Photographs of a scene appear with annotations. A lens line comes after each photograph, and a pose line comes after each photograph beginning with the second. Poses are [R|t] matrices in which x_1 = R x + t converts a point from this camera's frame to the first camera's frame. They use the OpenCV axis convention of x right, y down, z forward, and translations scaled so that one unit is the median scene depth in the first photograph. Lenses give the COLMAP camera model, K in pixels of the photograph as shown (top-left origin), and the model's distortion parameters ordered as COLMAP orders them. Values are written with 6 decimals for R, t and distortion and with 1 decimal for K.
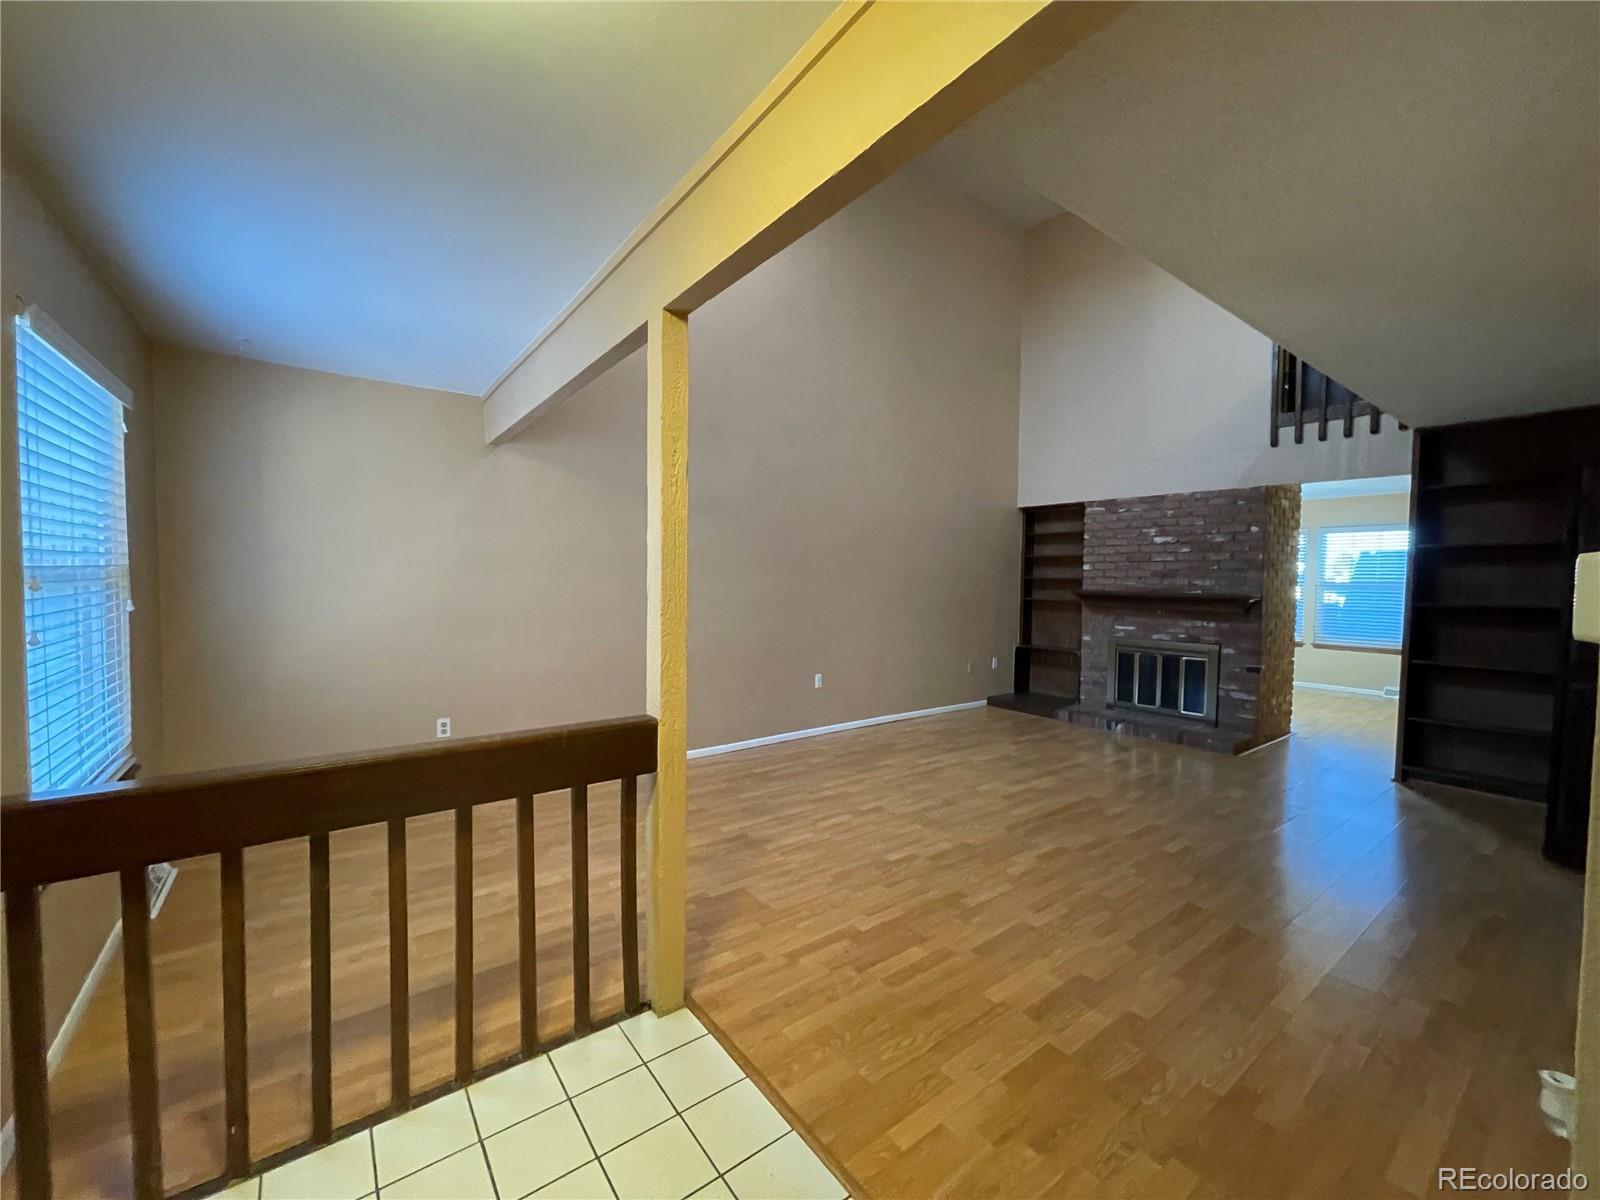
lens RADIAL K [[644.8, 0, 797.1], [0, 644.8, 601.3], [0, 0, 1]] dist [-0.000144, 0.001104]
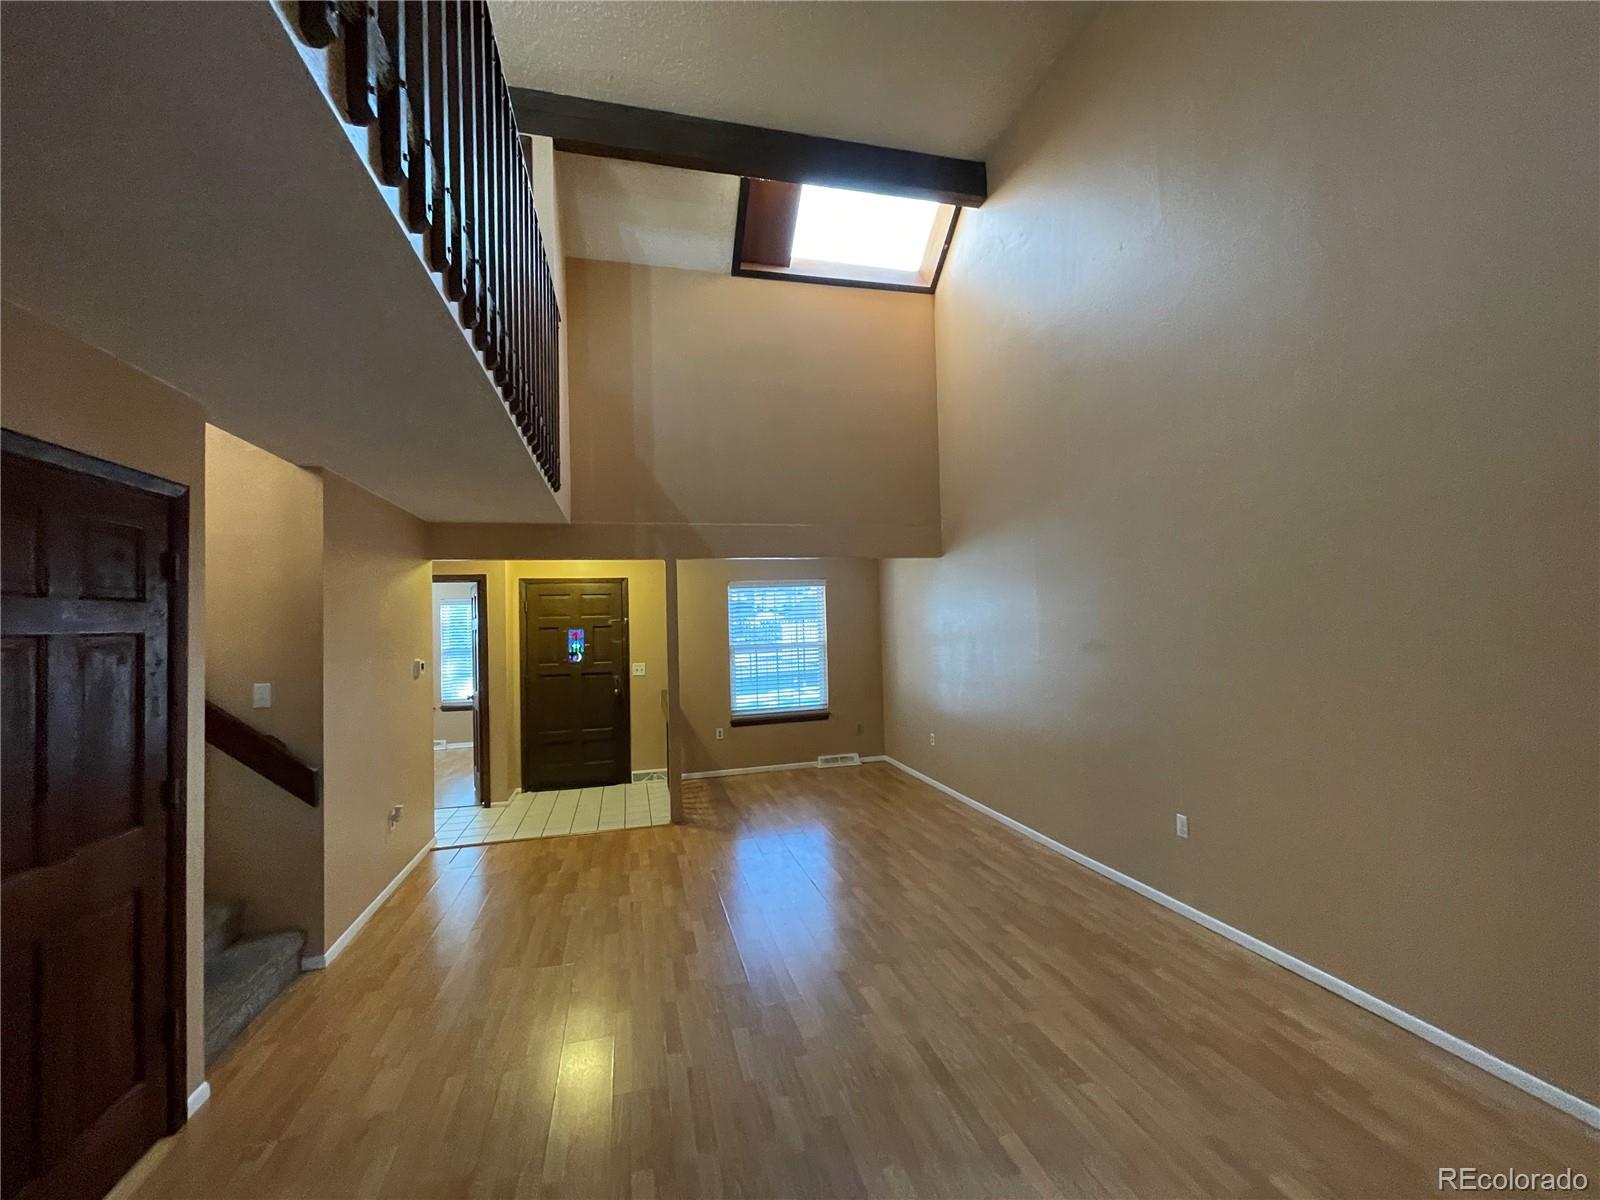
lens RADIAL K [[644.8, 0, 794.9], [0, 644.8, 595.6], [0, 0, 1]] dist [-0.000144, 0.001104]
pose [[-0.379066, -0.040881, -0.924466, 0.750603], [-0.012342, 0.999158, -0.039124, -0.066722], [0.925287, -0.003420, -0.379251, 0.894356]]
